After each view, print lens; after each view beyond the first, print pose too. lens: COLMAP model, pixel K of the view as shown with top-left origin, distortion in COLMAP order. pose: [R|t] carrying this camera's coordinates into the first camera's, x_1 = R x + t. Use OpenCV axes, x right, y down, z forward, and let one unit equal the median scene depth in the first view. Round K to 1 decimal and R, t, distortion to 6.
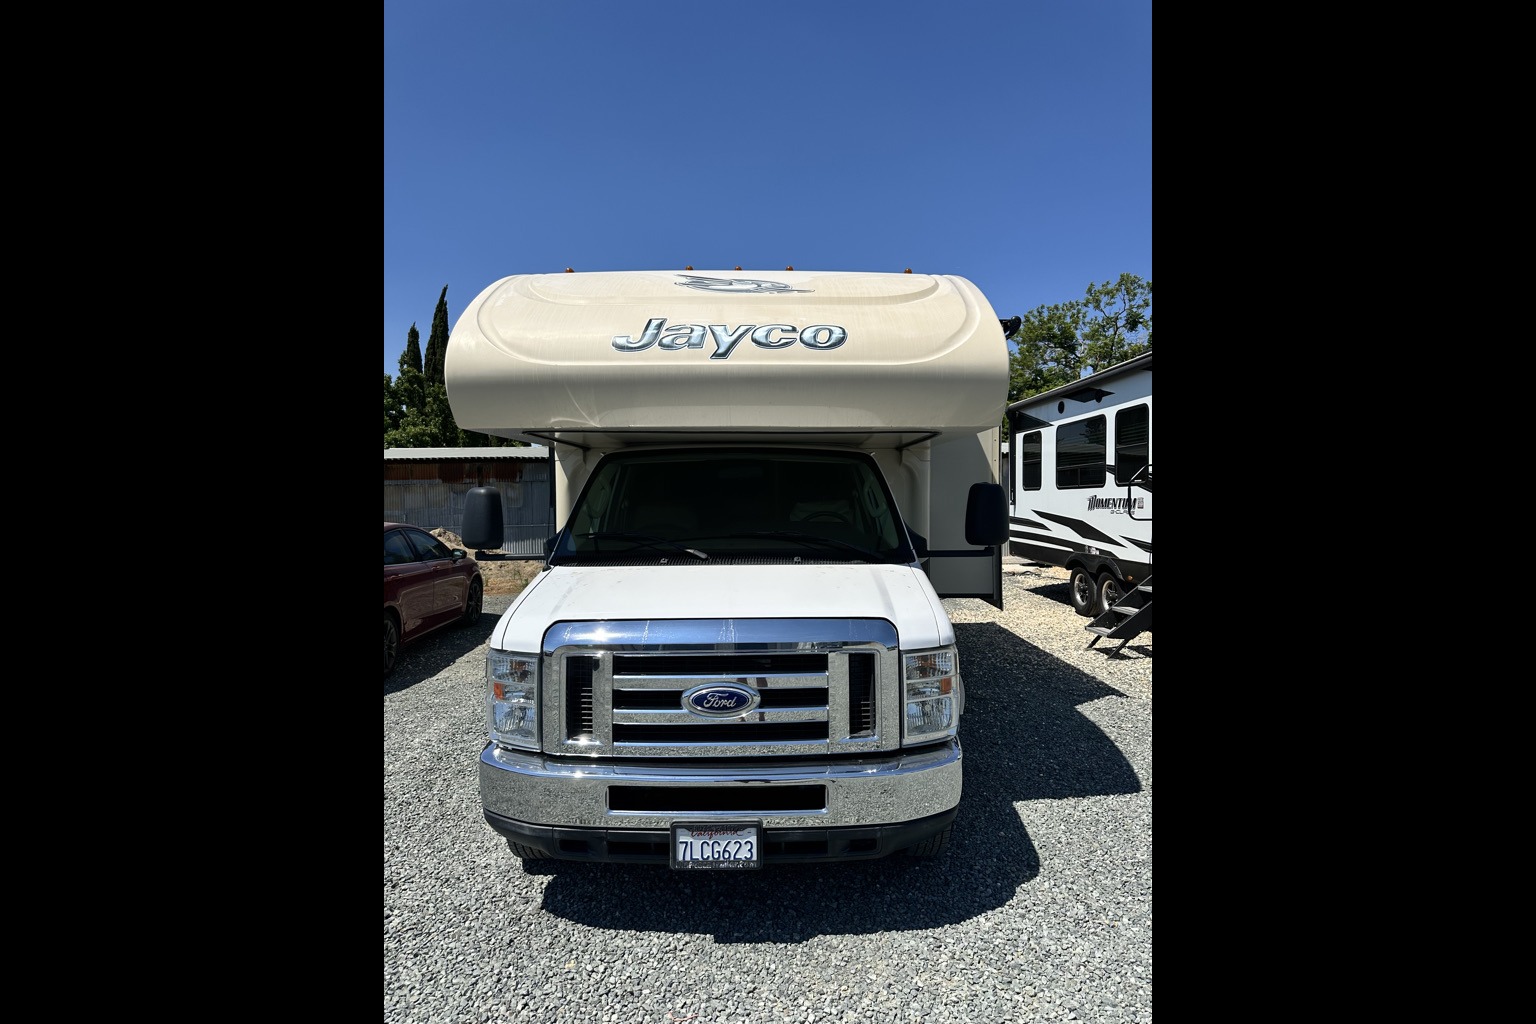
lens RADIAL K [[717.3, 0, 768.0], [0, 717.3, 512.0], [0, 0, 1]] dist [-0.000381, -0.000023]
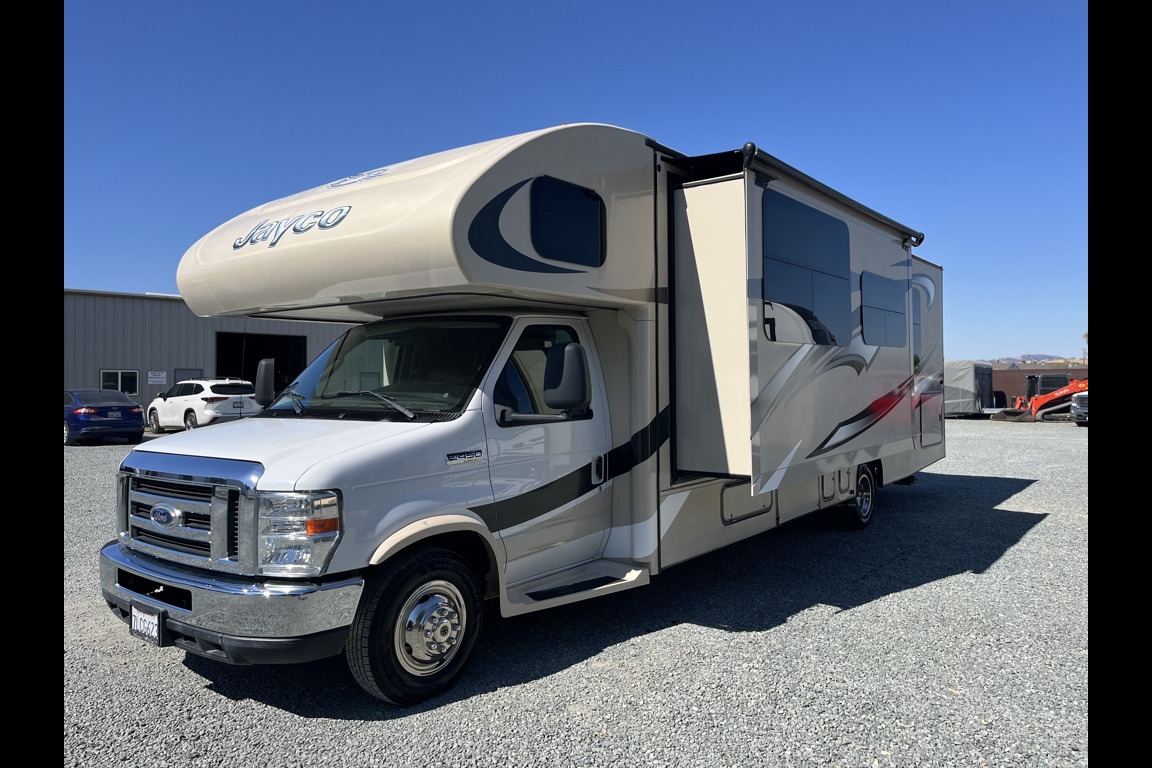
lens RADIAL K [[788.9, 0, 576.0], [0, 788.9, 384.0], [0, 0, 1]] dist [0.019244, -0.001019]
pose [[0.782391, -0.002574, -0.622782, 1.398517], [0.002686, 0.999996, -0.000759, 0.023919], [0.622782, -0.001079, 0.782395, 0.324473]]
